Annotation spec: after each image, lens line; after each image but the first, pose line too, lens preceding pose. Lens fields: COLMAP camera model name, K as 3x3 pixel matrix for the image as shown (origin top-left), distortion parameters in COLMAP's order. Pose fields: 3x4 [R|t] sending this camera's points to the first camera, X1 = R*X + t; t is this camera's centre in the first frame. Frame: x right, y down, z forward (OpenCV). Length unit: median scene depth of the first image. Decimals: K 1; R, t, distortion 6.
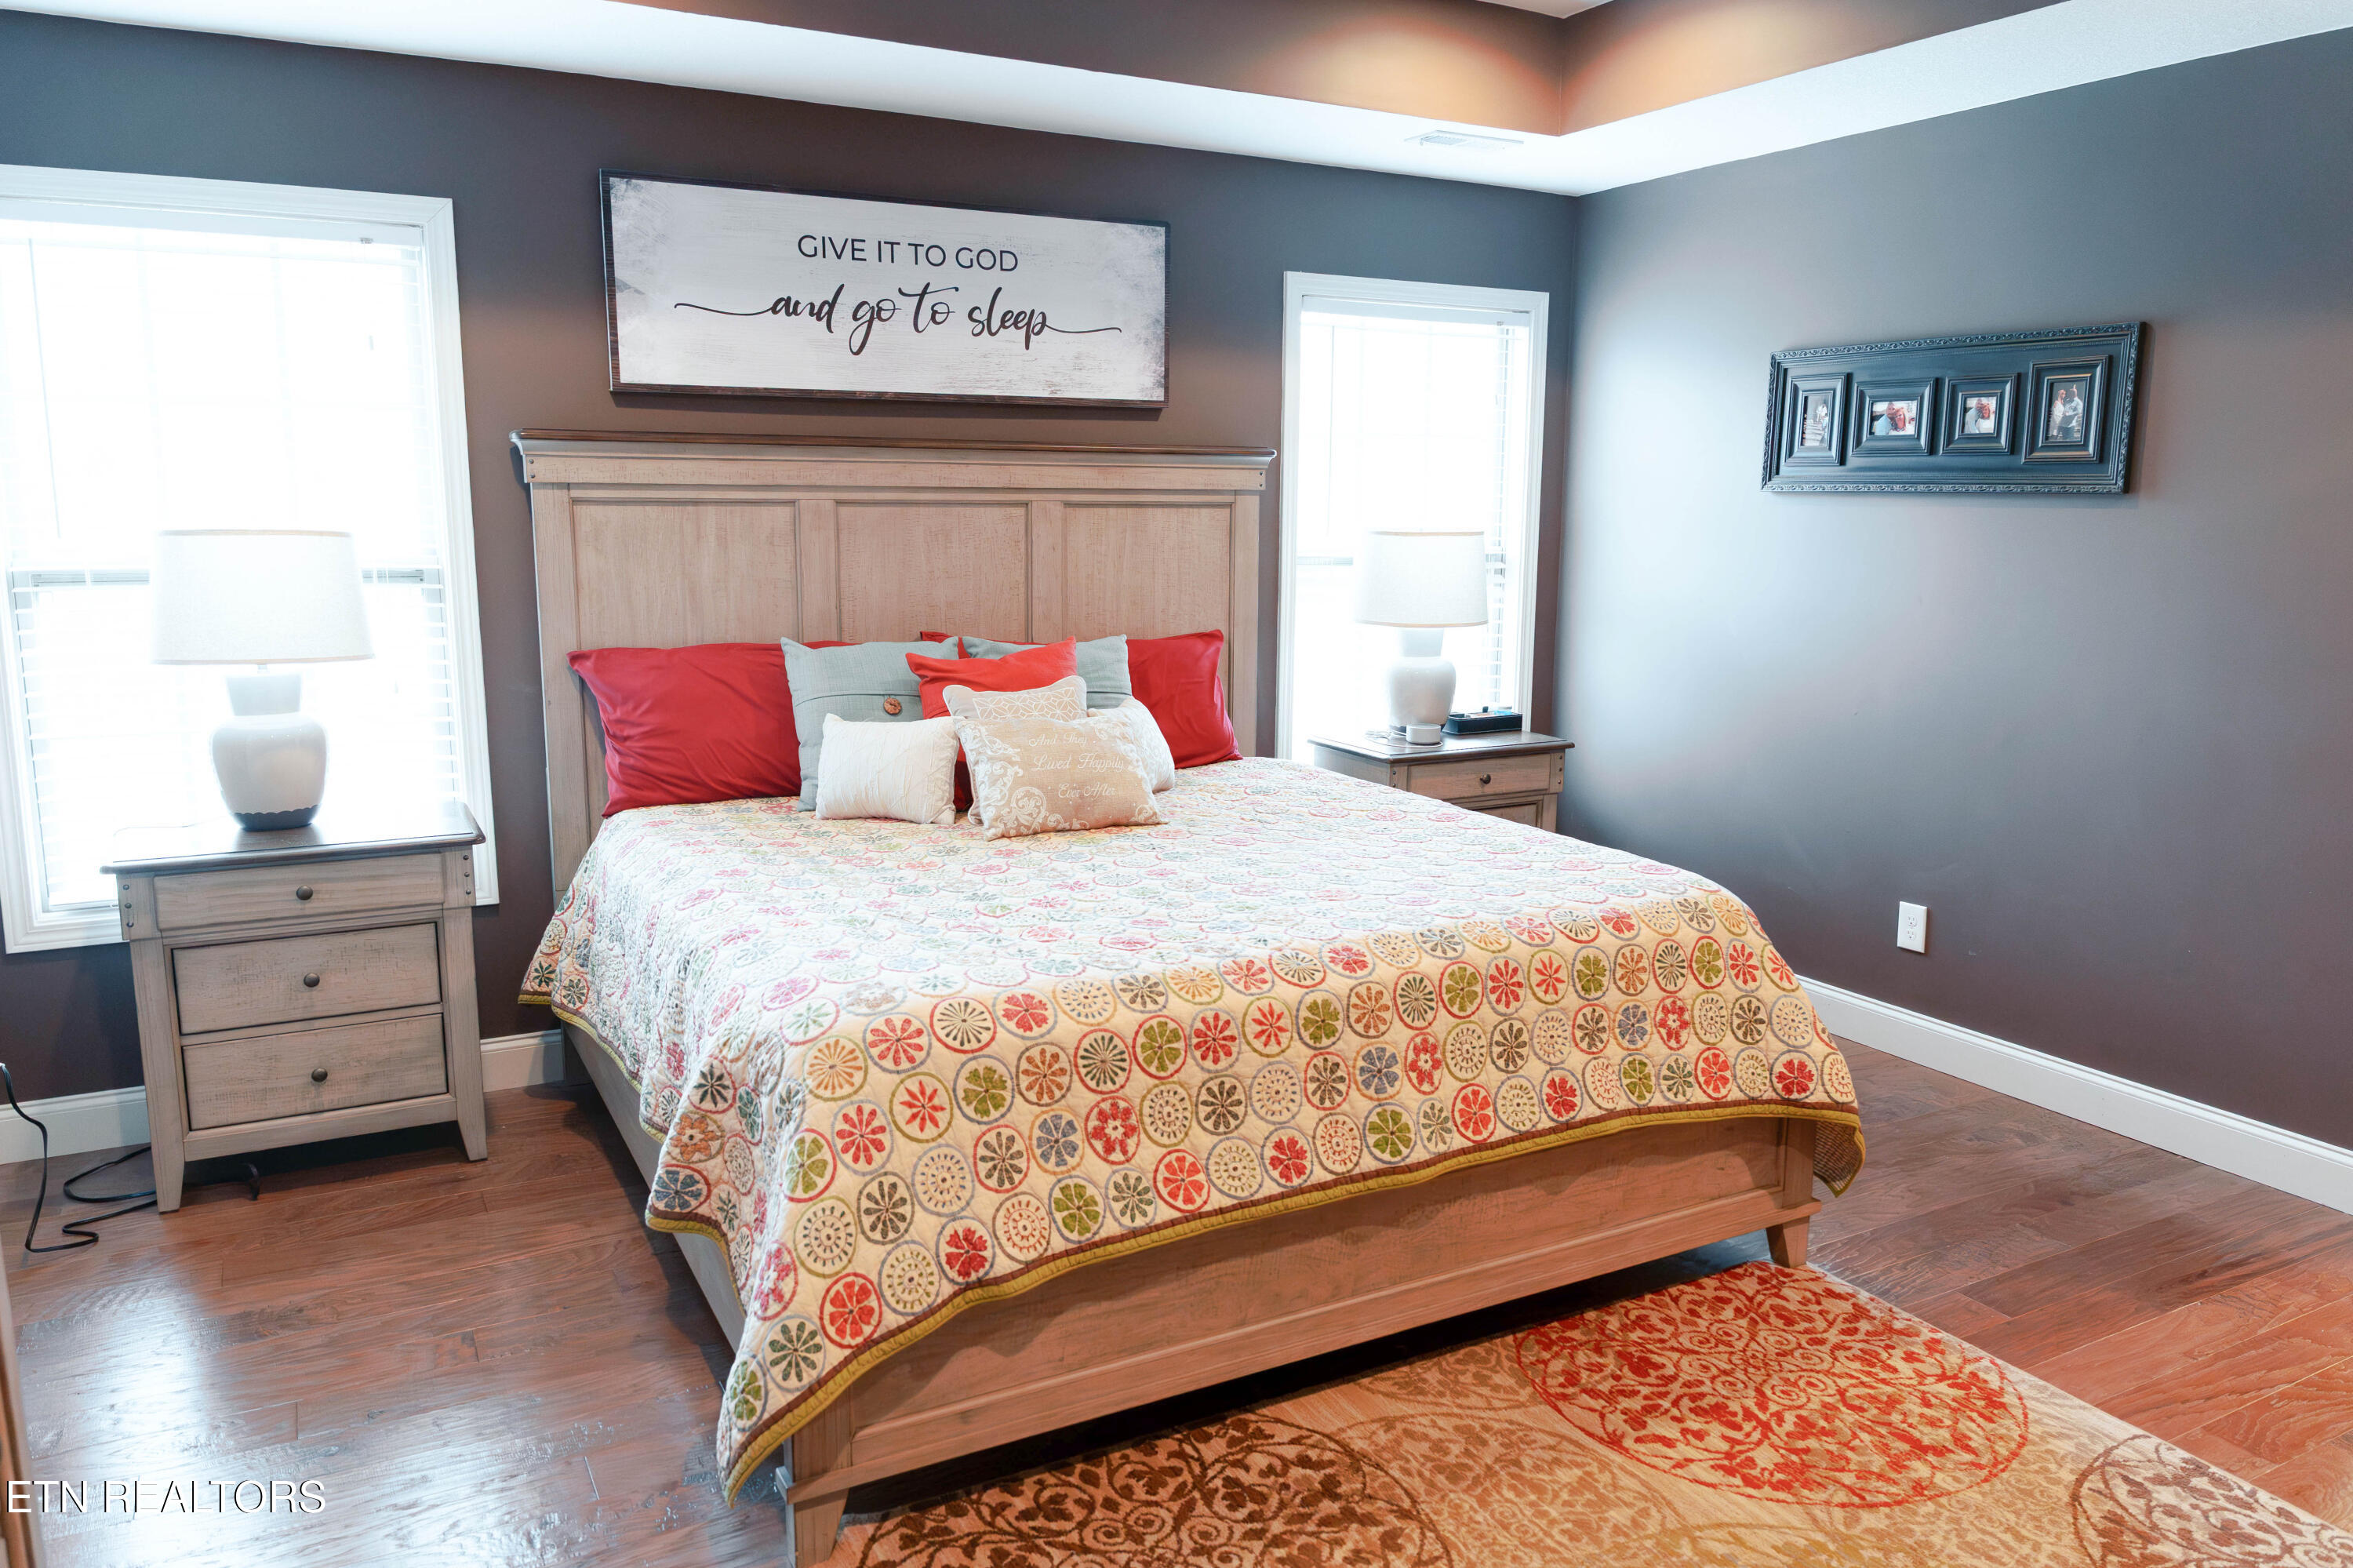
lens RADIAL K [[1623.6, 0, 1163.3], [0, 1623.6, 781.9], [0, 0, 1]] dist [-0.003333, -0.008249]
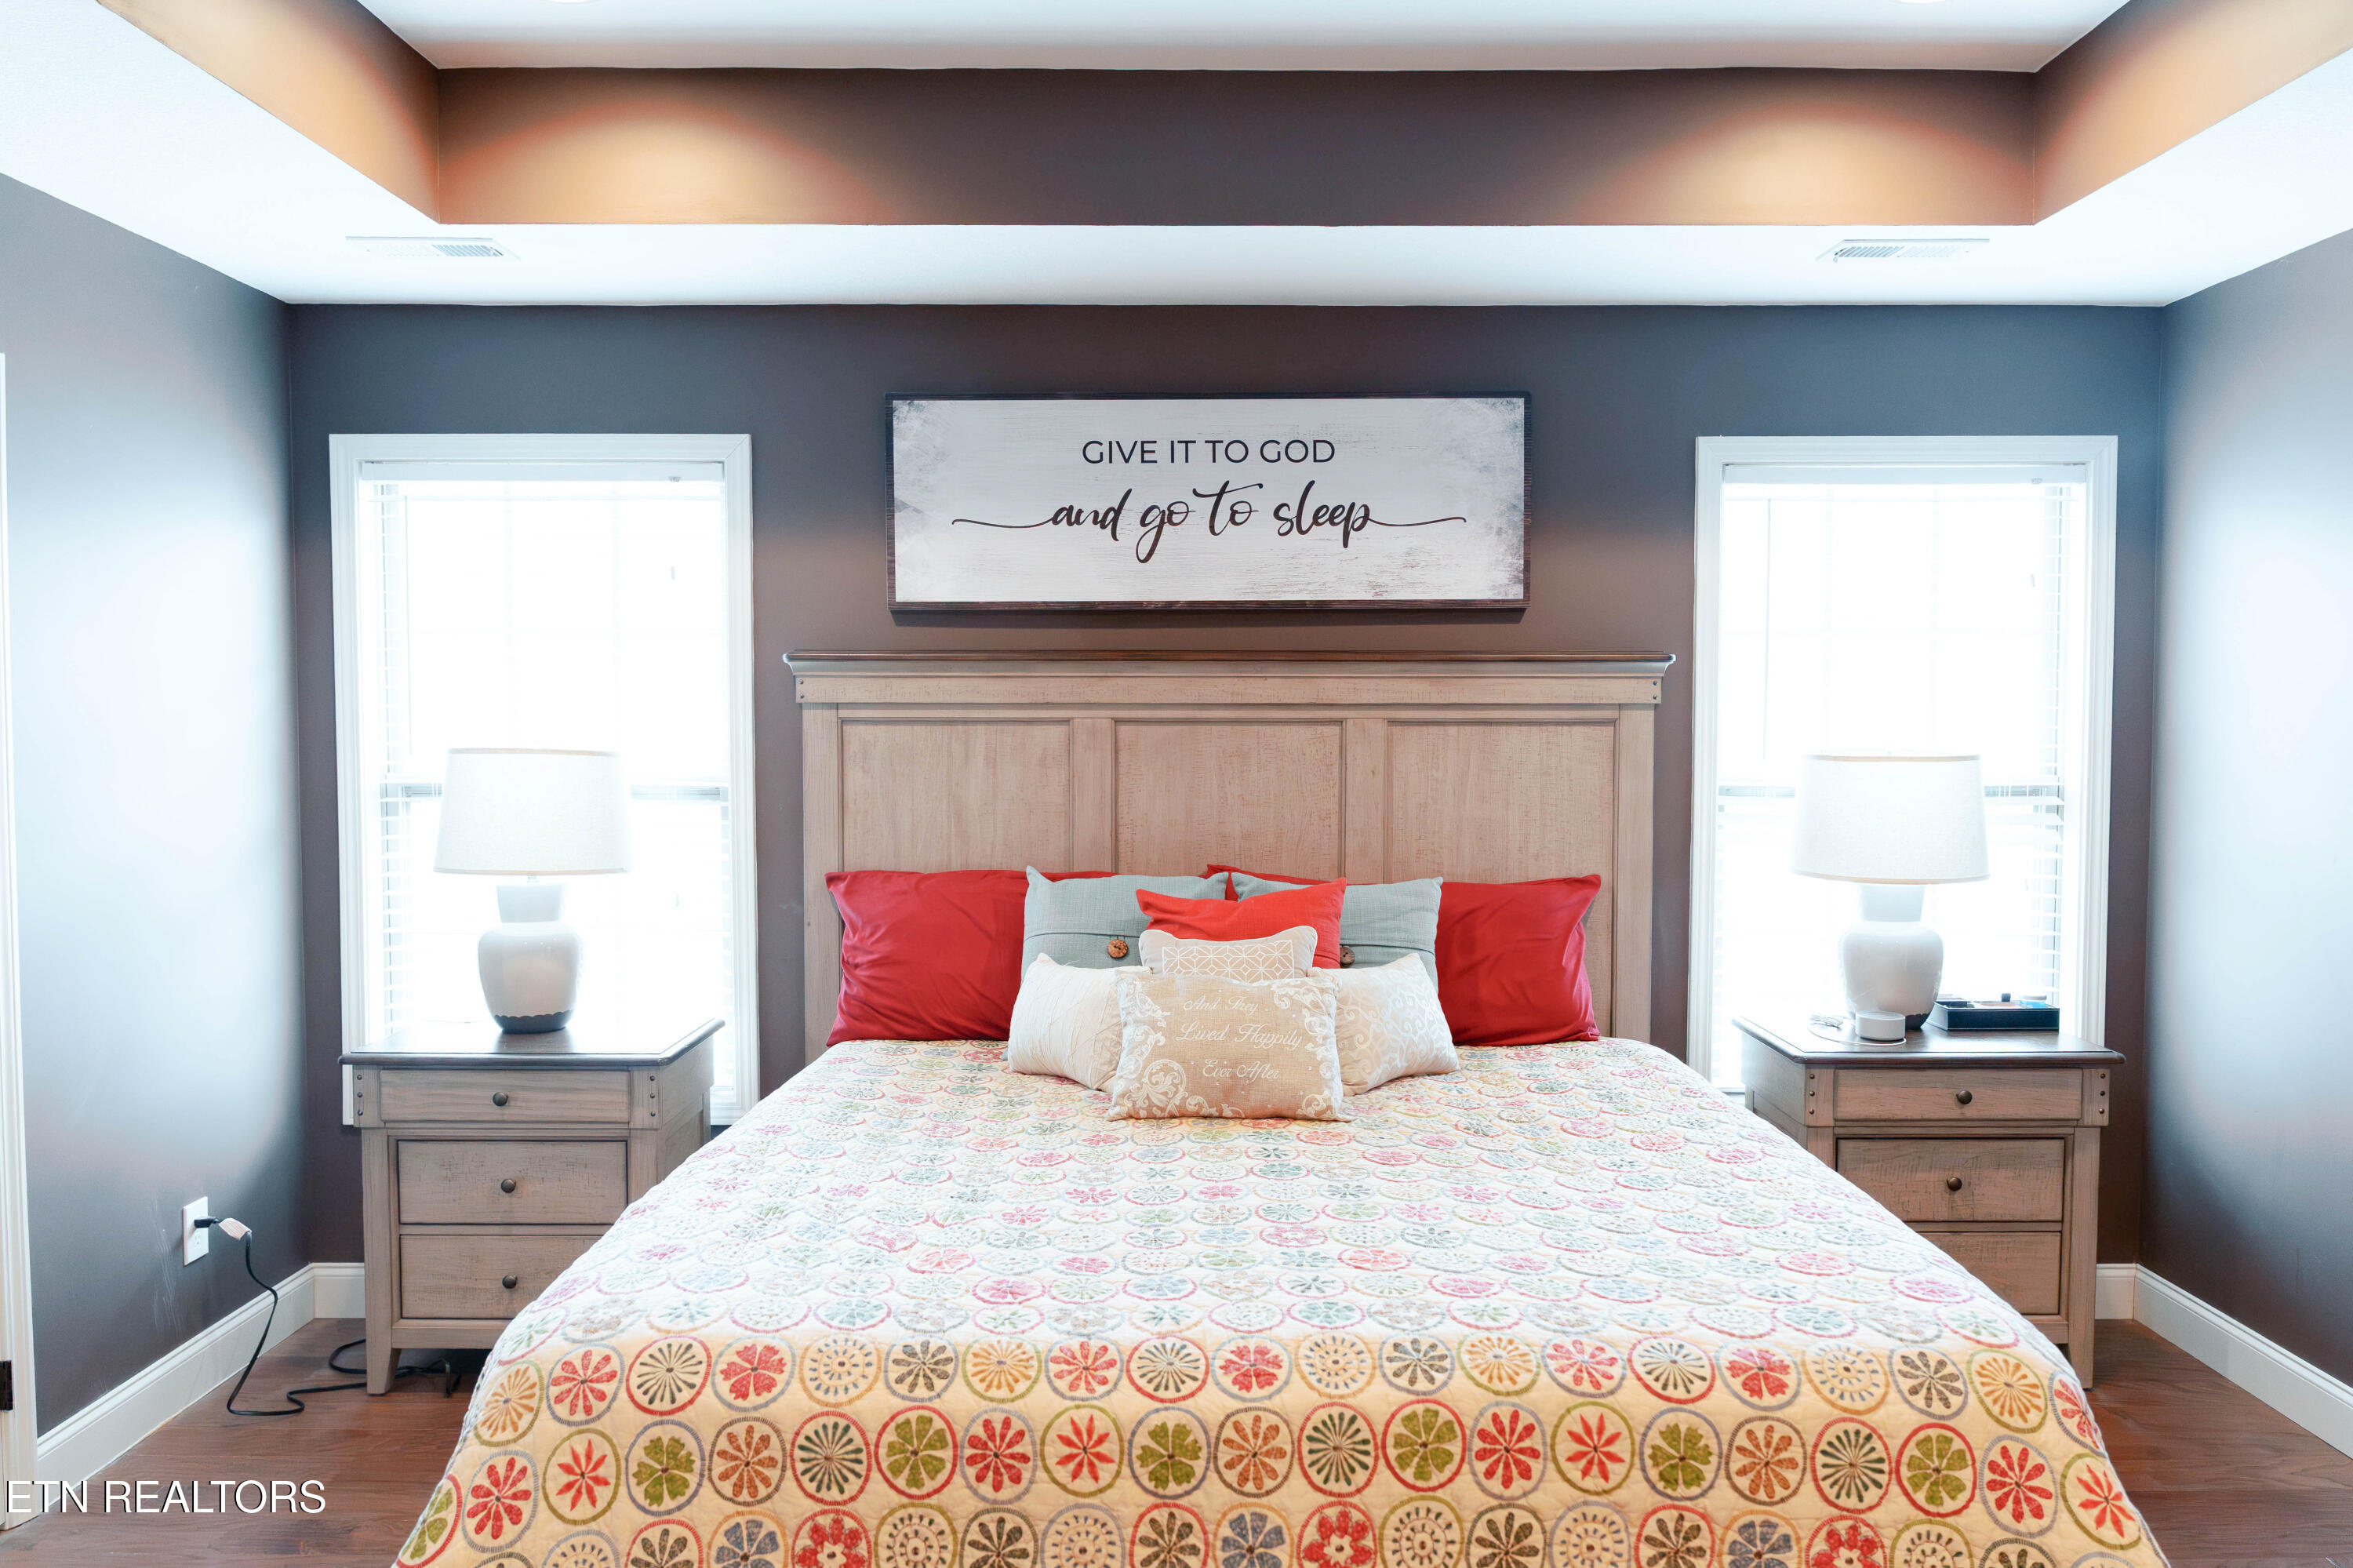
lens RADIAL K [[1623.6, 0, 1180.0], [0, 1623.6, 775.3], [0, 0, 1]] dist [-0.003333, -0.008249]
pose [[0.880148, 0.011090, -0.474571, 0.302472], [-0.075771, 0.990191, -0.117386, -0.042247], [0.468614, 0.139276, 0.872355, 0.253076]]
